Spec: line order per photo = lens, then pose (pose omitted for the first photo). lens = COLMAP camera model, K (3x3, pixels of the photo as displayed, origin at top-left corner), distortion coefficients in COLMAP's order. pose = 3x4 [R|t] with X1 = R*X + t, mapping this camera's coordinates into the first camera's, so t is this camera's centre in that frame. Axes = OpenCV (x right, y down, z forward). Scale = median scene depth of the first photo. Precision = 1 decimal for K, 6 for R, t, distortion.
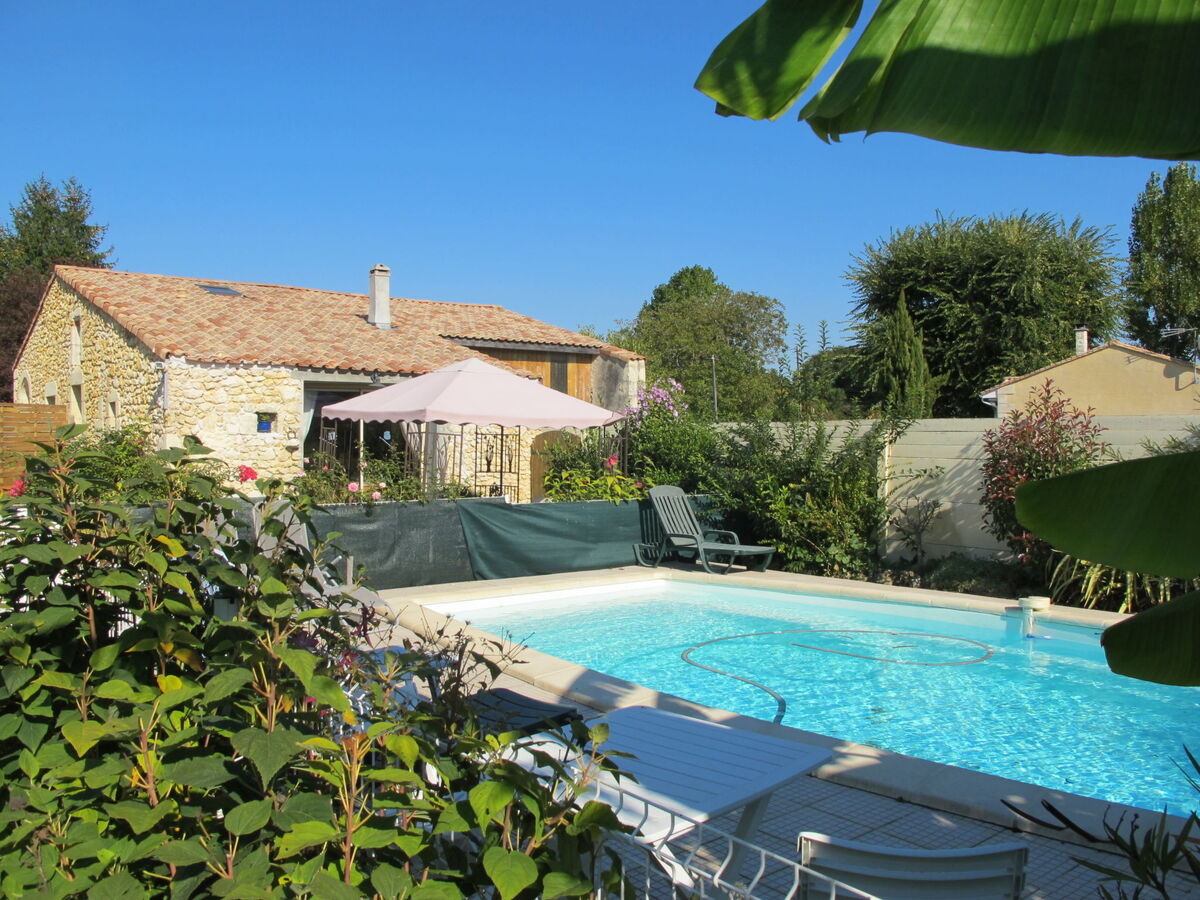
lens RADIAL K [[1057.8, 0, 619.5], [0, 1057.8, 438.2], [0, 0, 1]] dist [-0.163182, 0.151474]
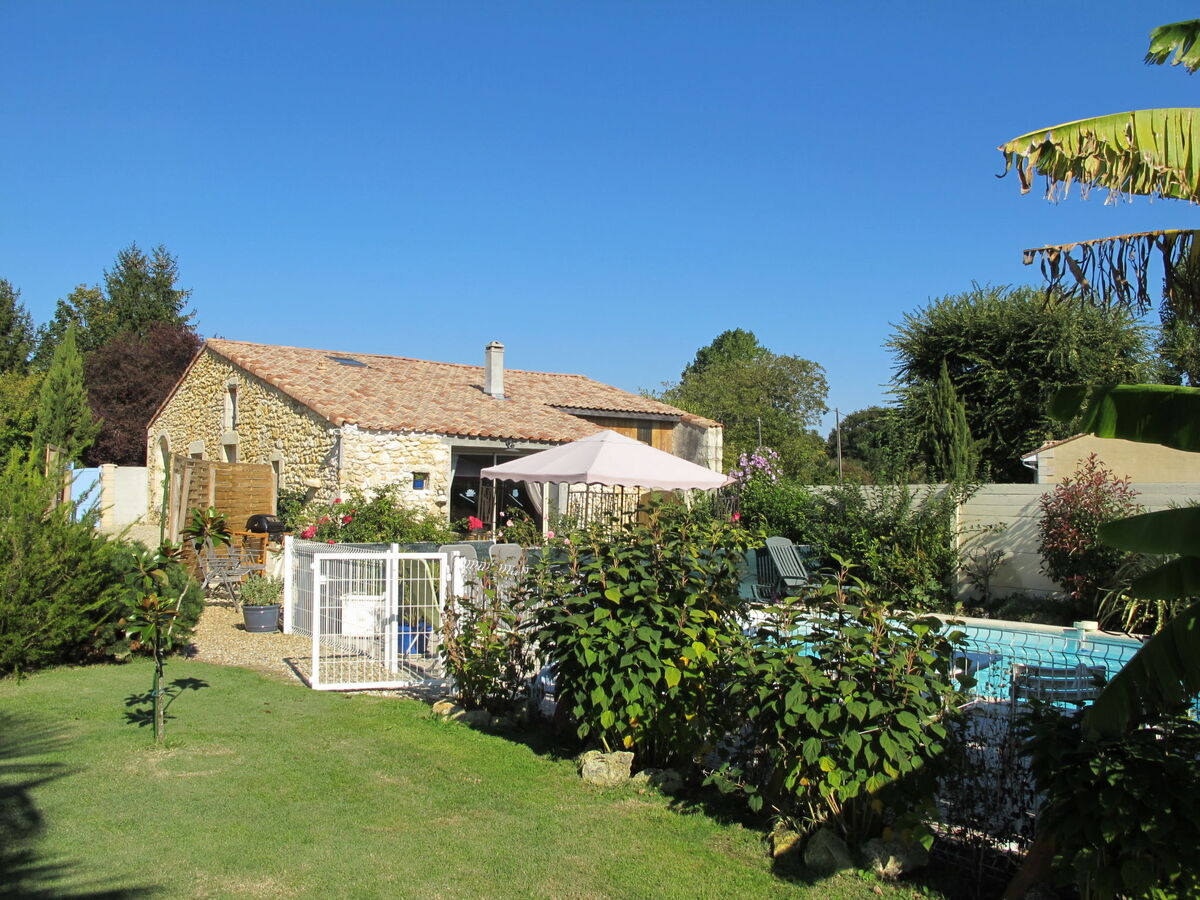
lens RADIAL K [[1057.0, 0, 604.5], [0, 1057.0, 429.0], [0, 0, 1]] dist [-0.163312, 0.149551]
pose [[0.999062, 0.007857, -0.042585, -0.072984], [-0.010521, 0.997977, -0.062692, -0.001223], [0.042006, 0.063081, 0.997124, -0.158705]]
